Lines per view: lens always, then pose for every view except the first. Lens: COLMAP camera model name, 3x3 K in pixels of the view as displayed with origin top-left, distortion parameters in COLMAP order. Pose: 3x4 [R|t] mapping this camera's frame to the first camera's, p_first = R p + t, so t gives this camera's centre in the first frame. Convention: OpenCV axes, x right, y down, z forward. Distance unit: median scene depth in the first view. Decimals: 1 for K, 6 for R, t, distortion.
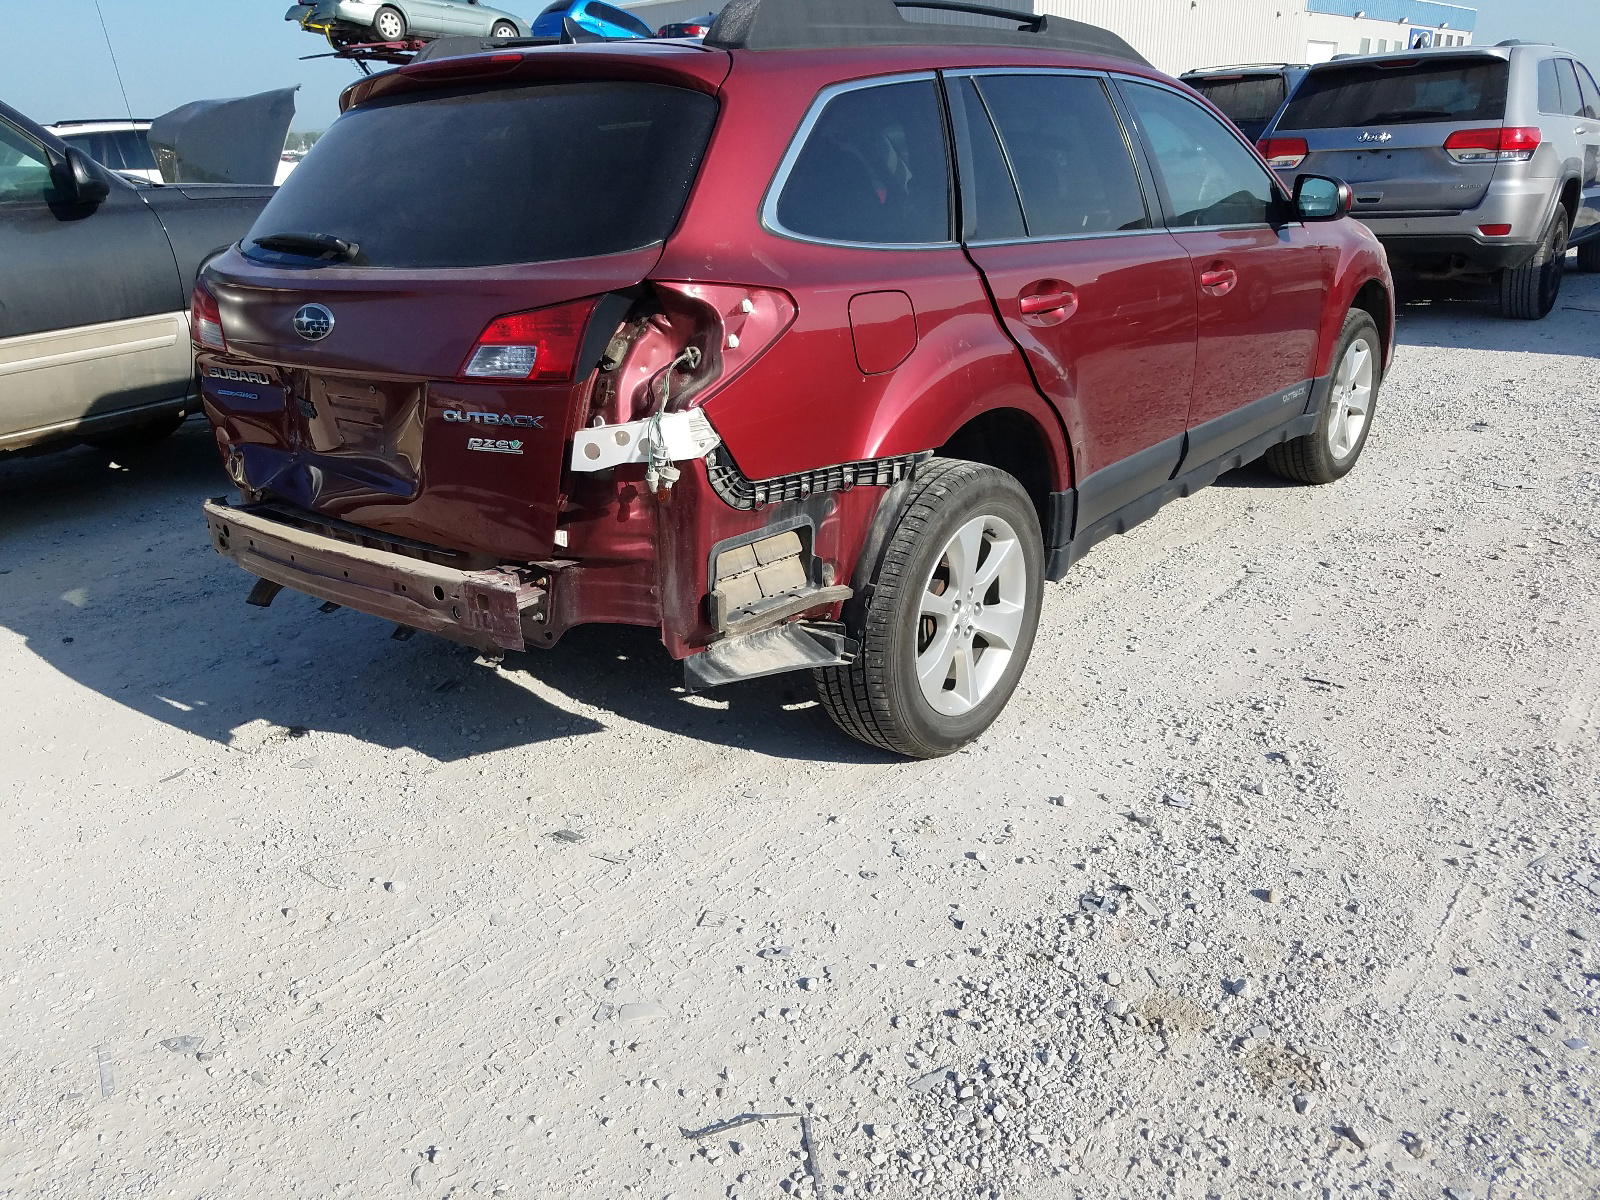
lens RADIAL K [[1222.6, 0, 865.9], [0, 1222.6, 585.4], [0, 0, 1]] dist [0.010123, -0.000103]
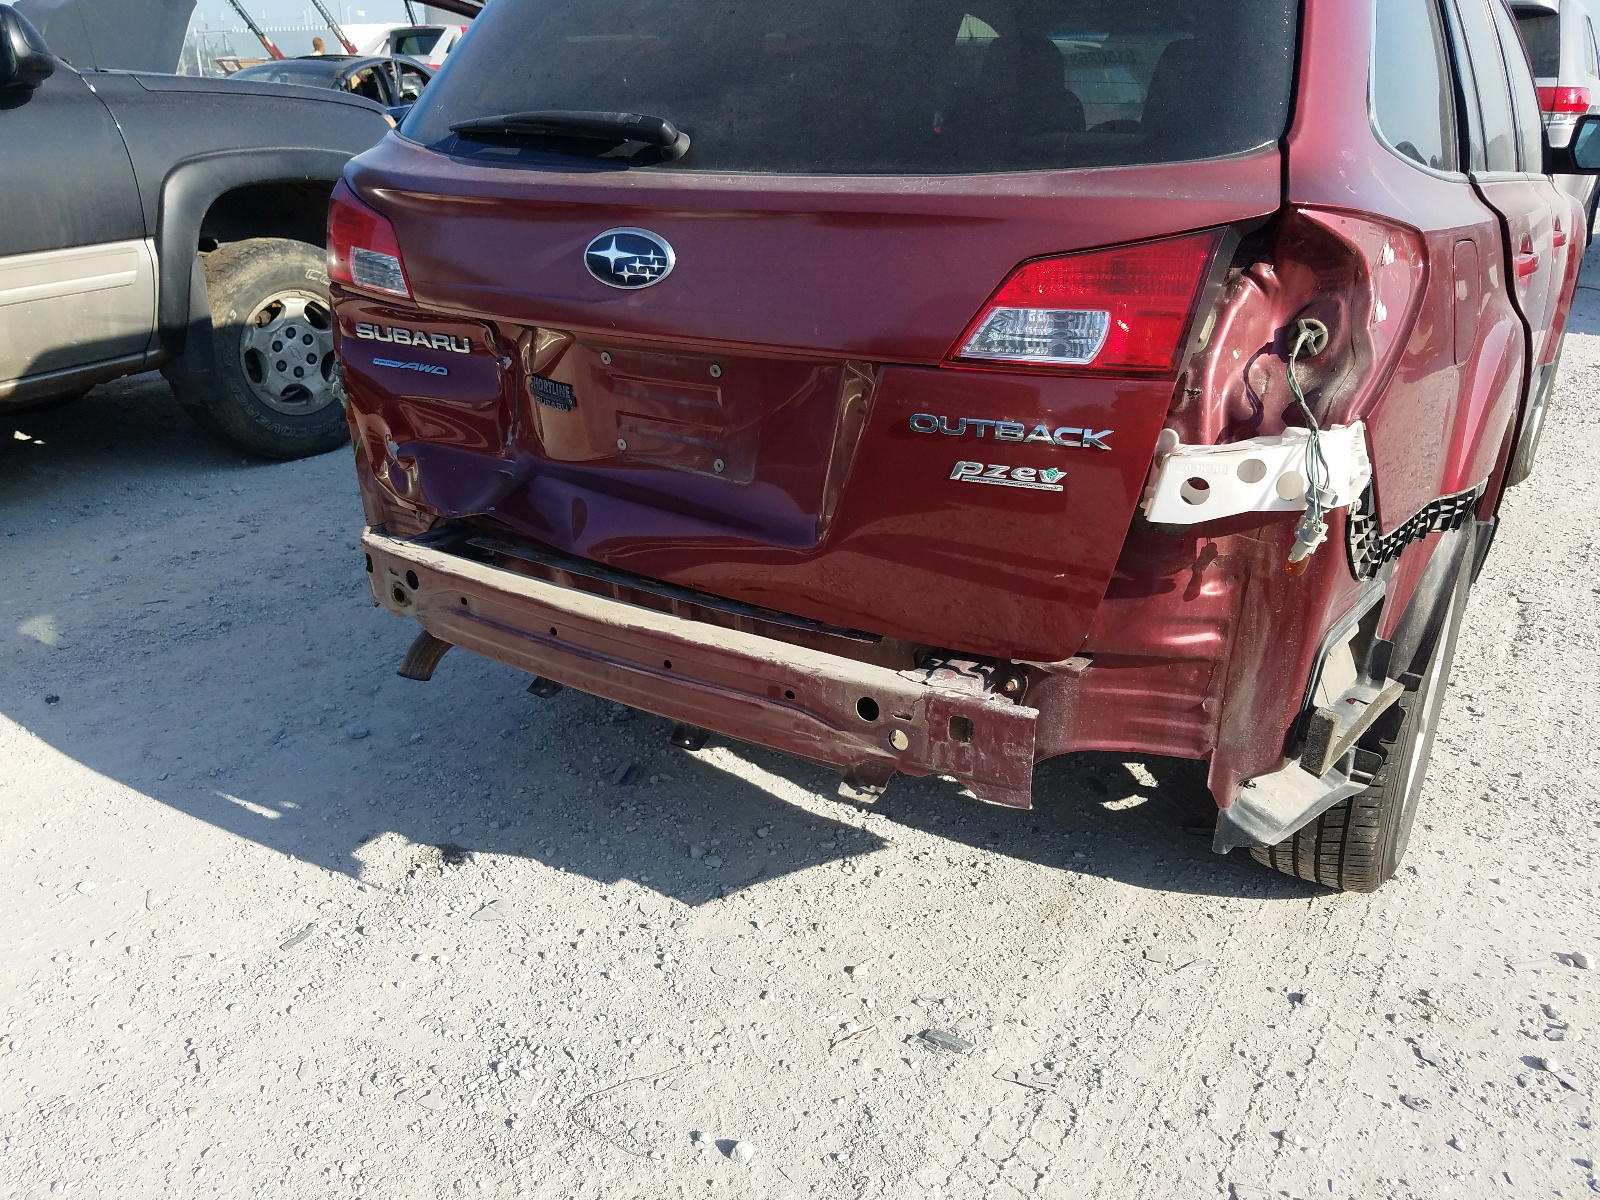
lens RADIAL K [[1222.6, 0, 795.8], [0, 1222.6, 596.2], [0, 0, 1]] dist [0.010123, -0.000103]
pose [[0.995738, 0.007668, 0.091913, -0.370754], [-0.011344, 0.999154, 0.039539, -0.062368], [-0.091532, -0.040413, 0.994982, 0.329246]]
